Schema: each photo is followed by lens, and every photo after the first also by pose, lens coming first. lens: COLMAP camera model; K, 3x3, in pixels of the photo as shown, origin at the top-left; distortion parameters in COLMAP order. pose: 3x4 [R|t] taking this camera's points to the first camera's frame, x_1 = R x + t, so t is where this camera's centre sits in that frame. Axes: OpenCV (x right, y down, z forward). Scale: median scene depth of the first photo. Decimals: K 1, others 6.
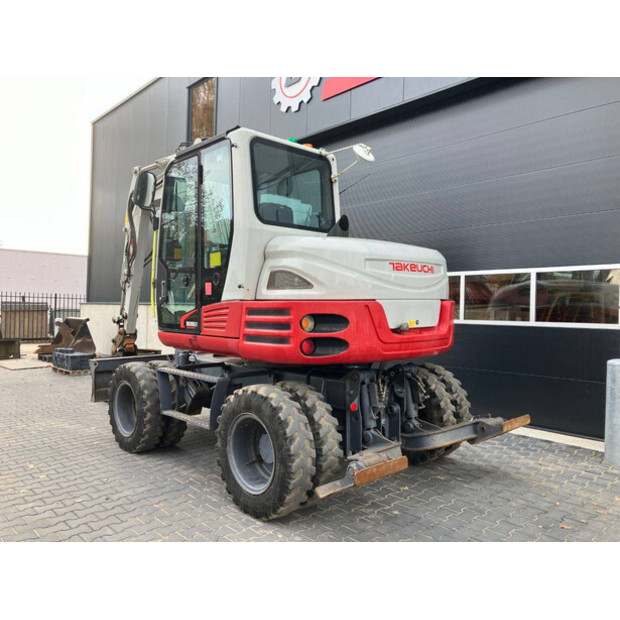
lens RADIAL K [[504.9, 0, 304.8], [0, 504.9, 304.5], [0, 0, 1]] dist [0.027737, -0.023595]
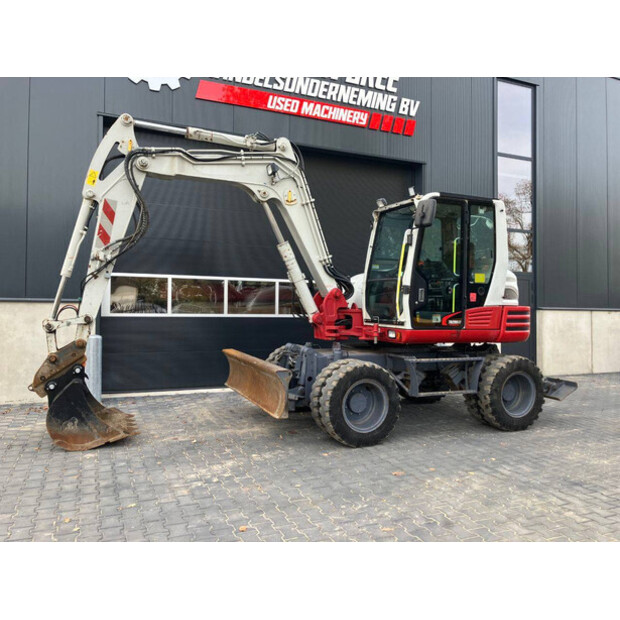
lens RADIAL K [[504.9, 0, 301.0], [0, 504.9, 303.3], [0, 0, 1]] dist [0.027737, -0.023595]
pose [[0.349296, 0.003969, 0.937004, -1.840438], [-0.013264, 0.999912, 0.000709, -0.008632], [-0.936918, -0.012676, 0.349318, 1.016173]]
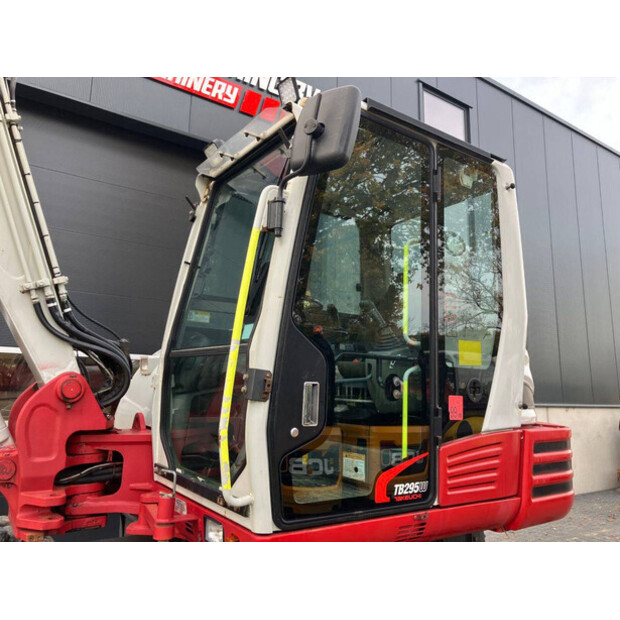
lens RADIAL K [[504.9, 0, 312.7], [0, 504.9, 299.9], [0, 0, 1]] dist [0.027737, -0.023595]
pose [[0.140402, 0.167151, 0.975883, -0.773216], [-0.028459, 0.985920, -0.164775, -0.053223], [-0.989685, -0.004638, 0.143182, 1.139400]]
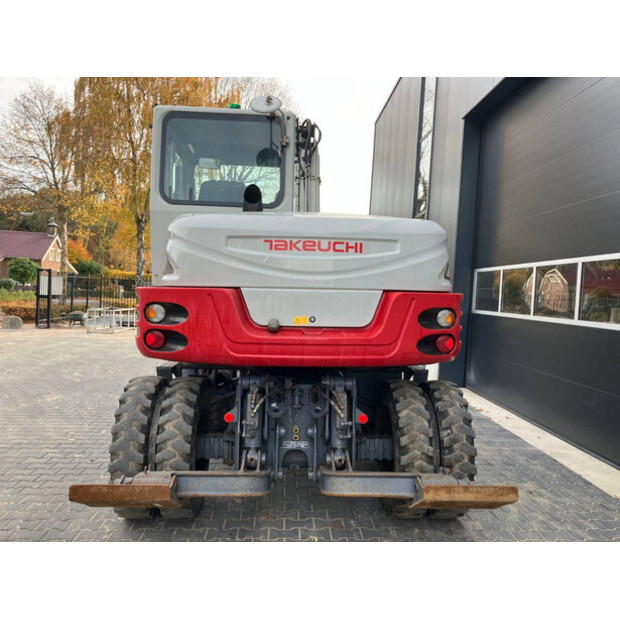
lens RADIAL K [[504.9, 0, 311.2], [0, 504.9, 308.8], [0, 0, 1]] dist [0.027737, -0.023595]
pose [[0.771496, 0.037753, -0.635113, 0.704693], [-0.023237, 0.999244, 0.031171, -0.003391], [0.635810, -0.009290, 0.771790, 0.441749]]
